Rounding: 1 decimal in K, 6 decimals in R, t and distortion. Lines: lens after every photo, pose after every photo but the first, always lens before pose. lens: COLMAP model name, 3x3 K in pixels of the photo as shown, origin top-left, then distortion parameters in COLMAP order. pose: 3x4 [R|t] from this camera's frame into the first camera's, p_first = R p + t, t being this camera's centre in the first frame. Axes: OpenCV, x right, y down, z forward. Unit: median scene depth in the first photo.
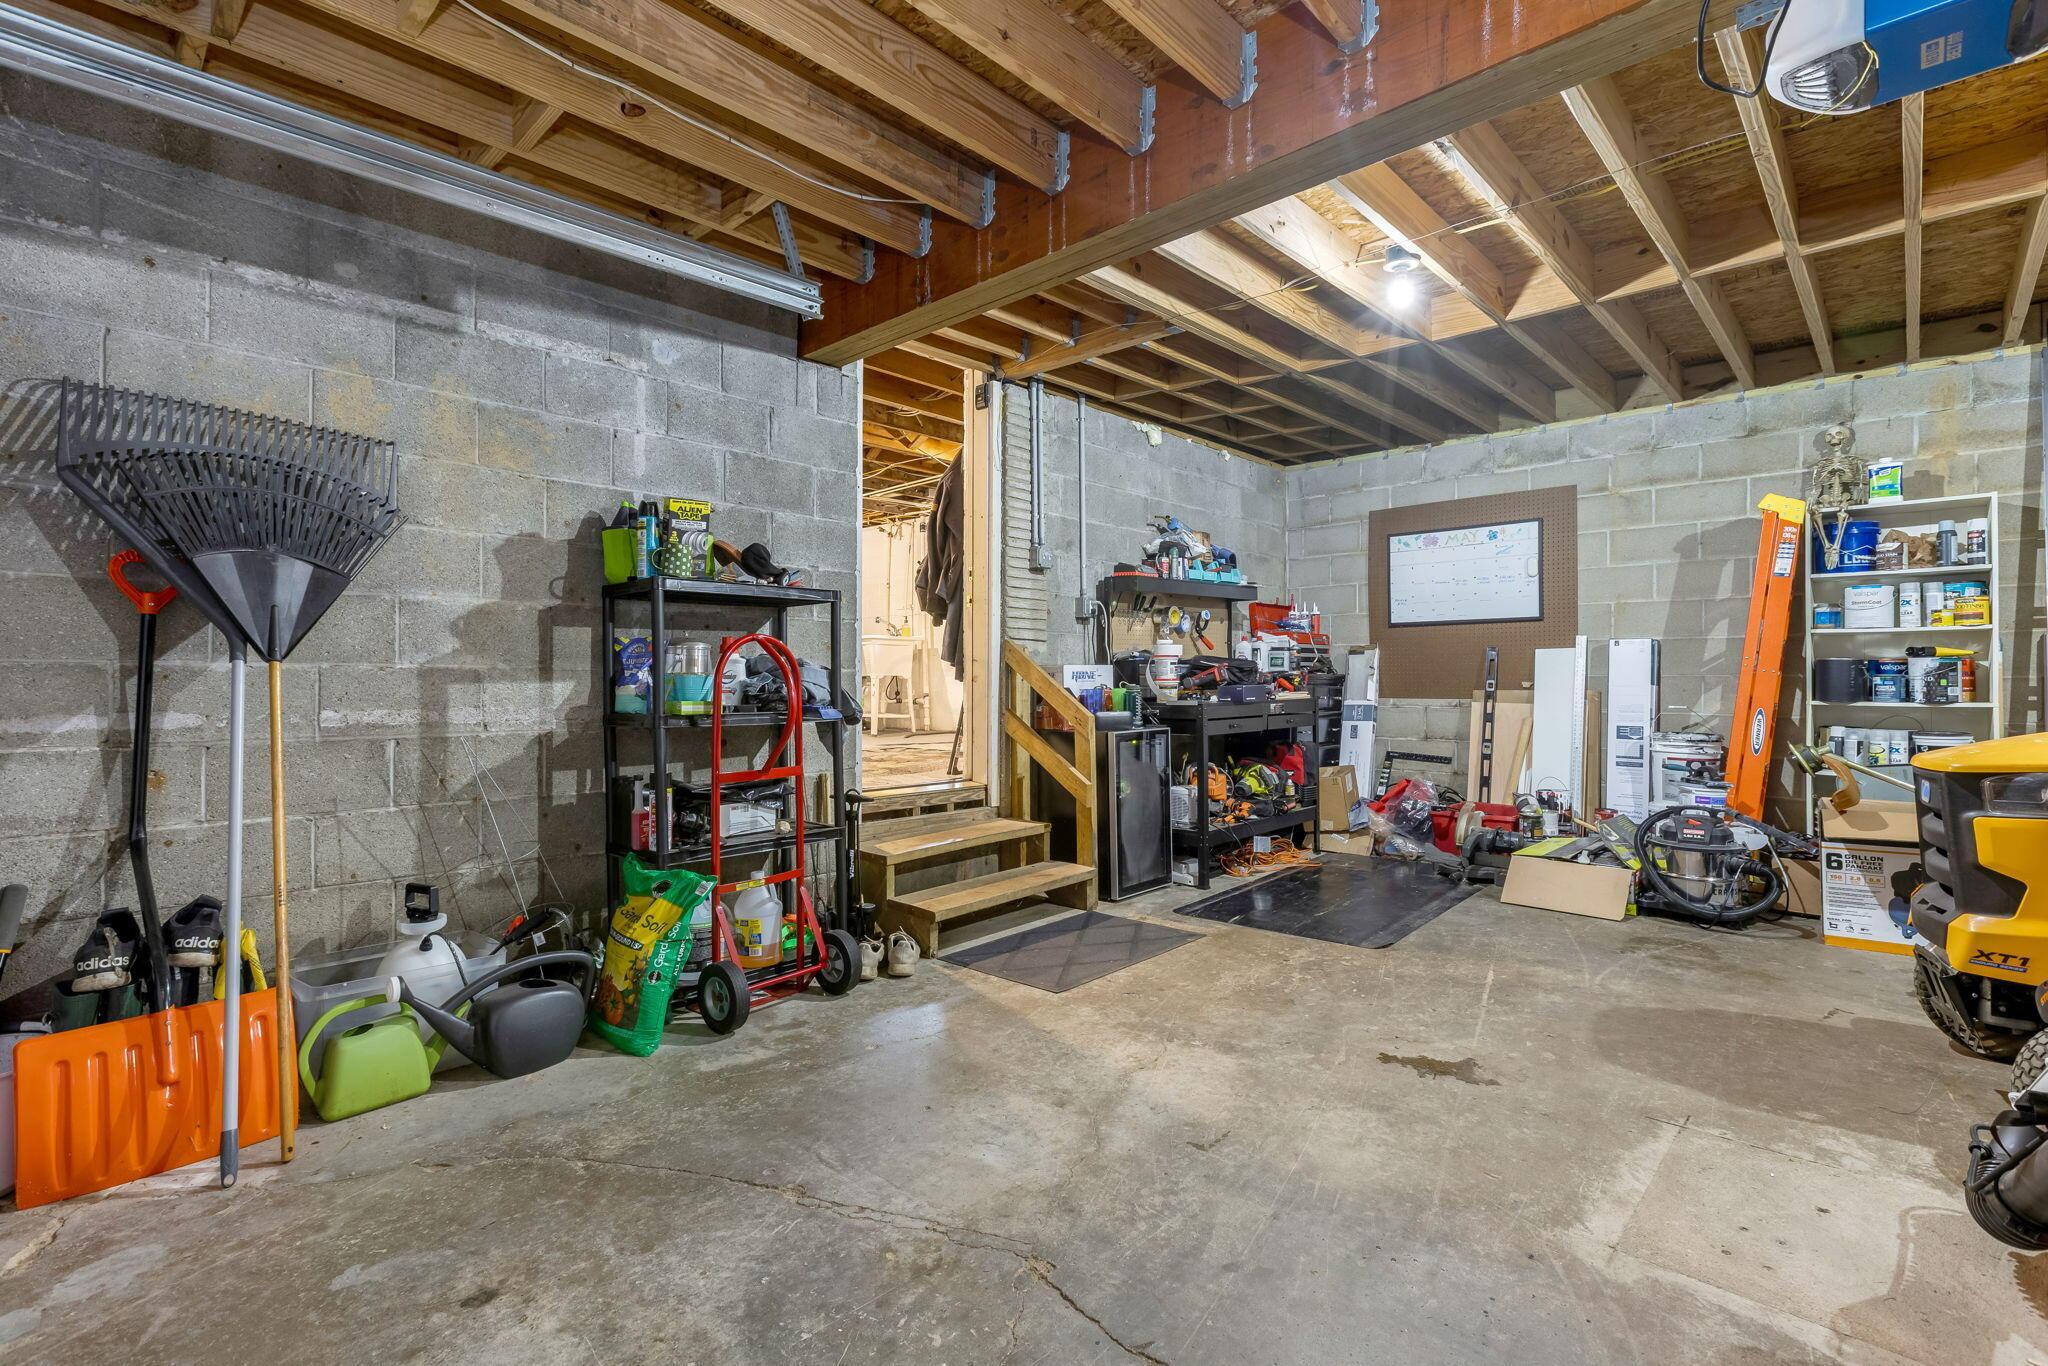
lens RADIAL K [[921.5, 0, 1020.6], [0, 921.5, 679.0], [0, 0, 1]] dist [0.002288, 0.000417]
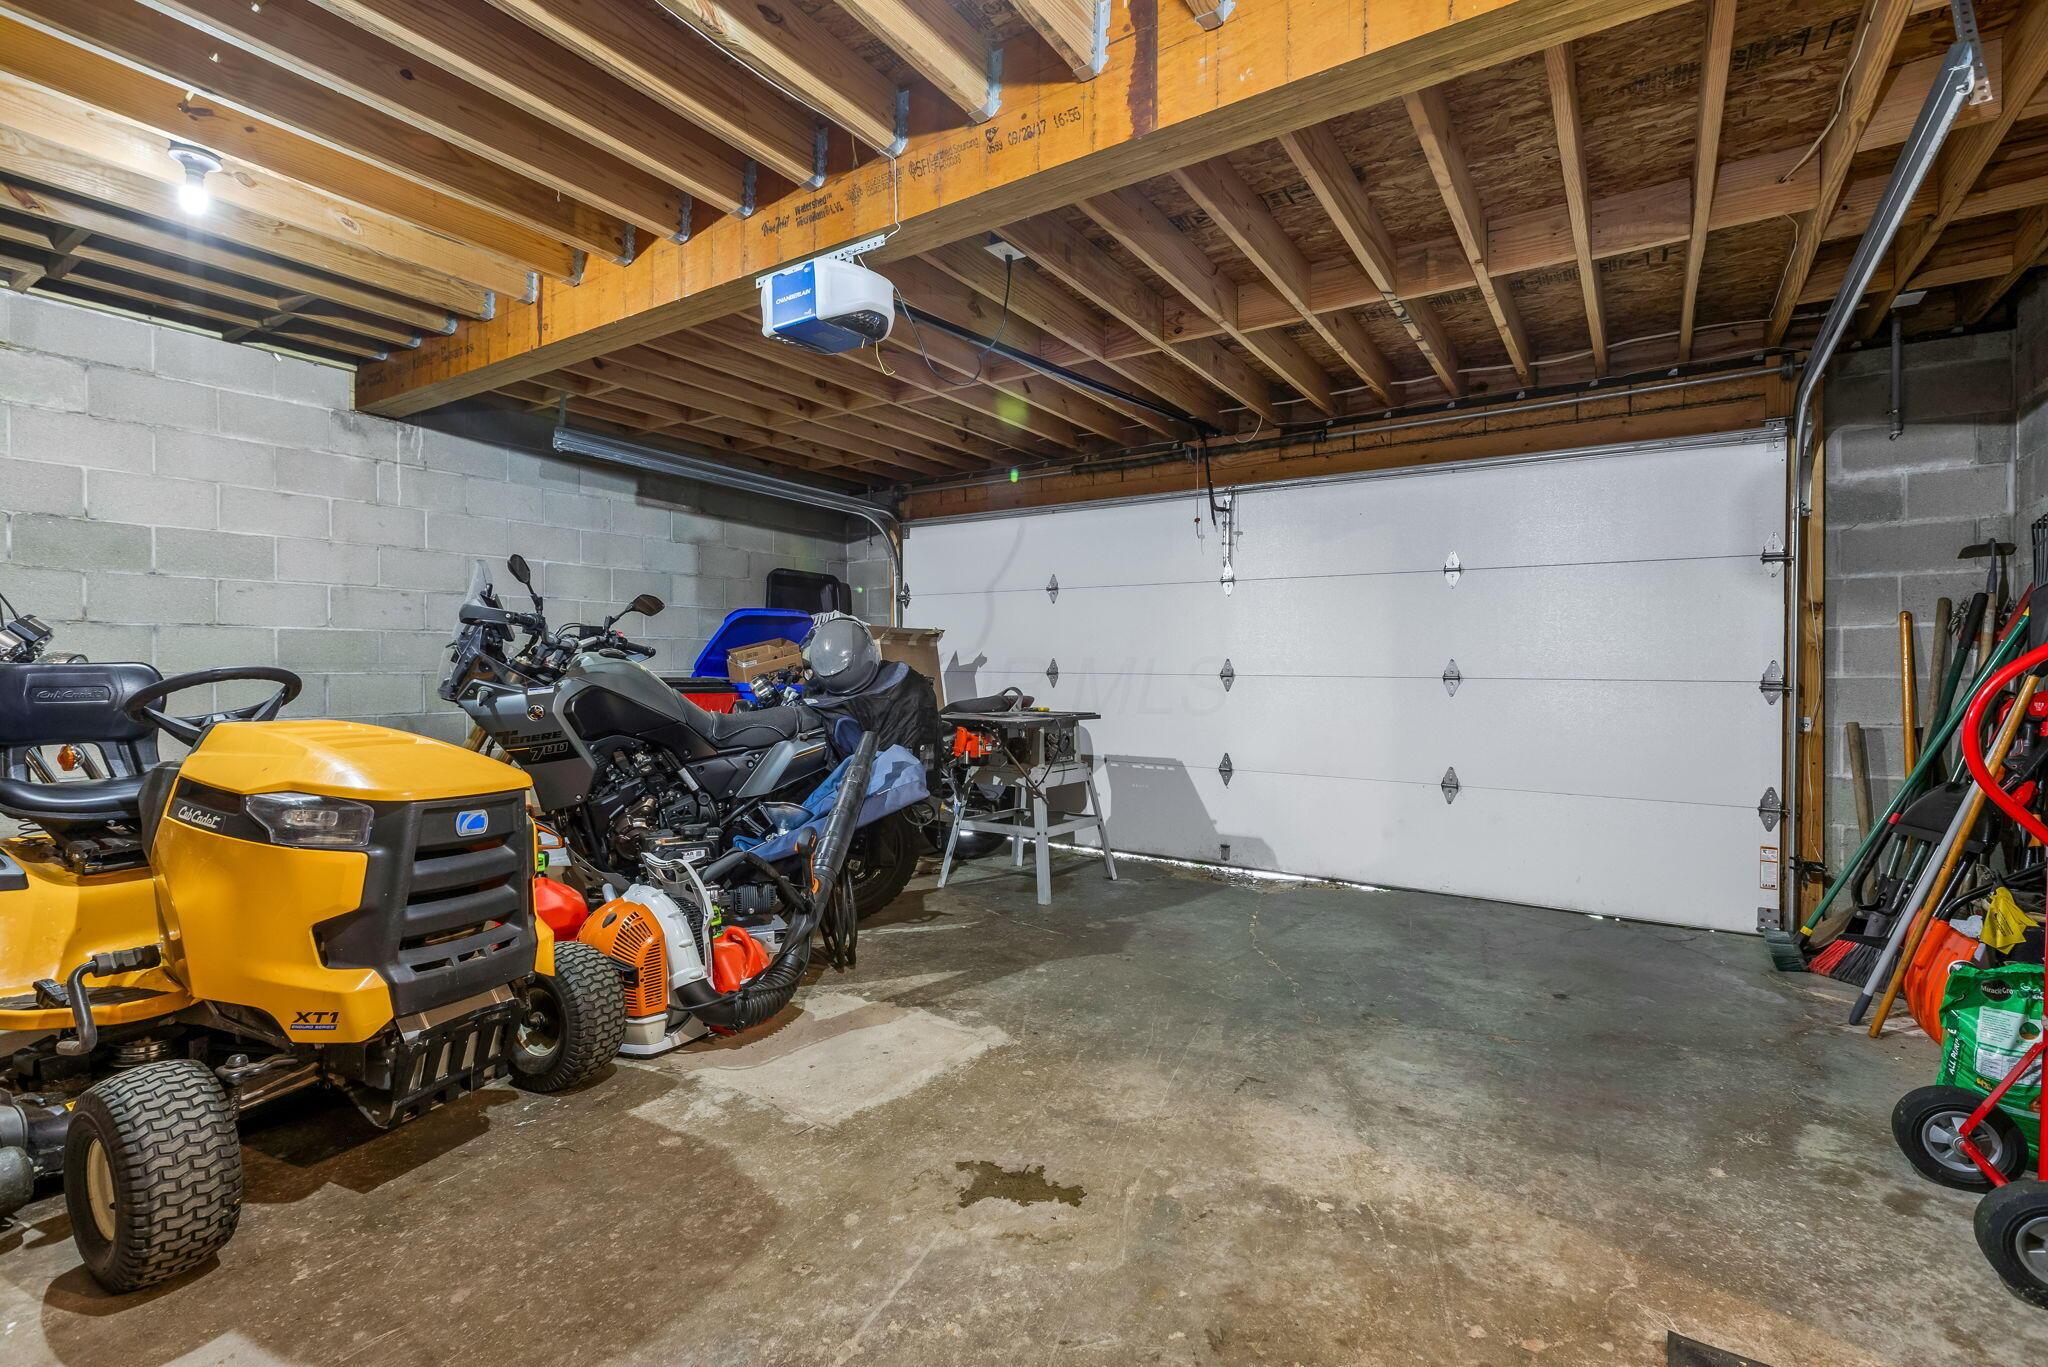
lens RADIAL K [[921.5, 0, 1027.3], [0, 921.5, 681.0], [0, 0, 1]] dist [0.002288, 0.000417]
pose [[-0.984056, -0.002980, -0.177834, 0.638633], [-0.004808, 0.999940, 0.009849, -0.017401], [0.177794, 0.010547, -0.984011, 1.939967]]
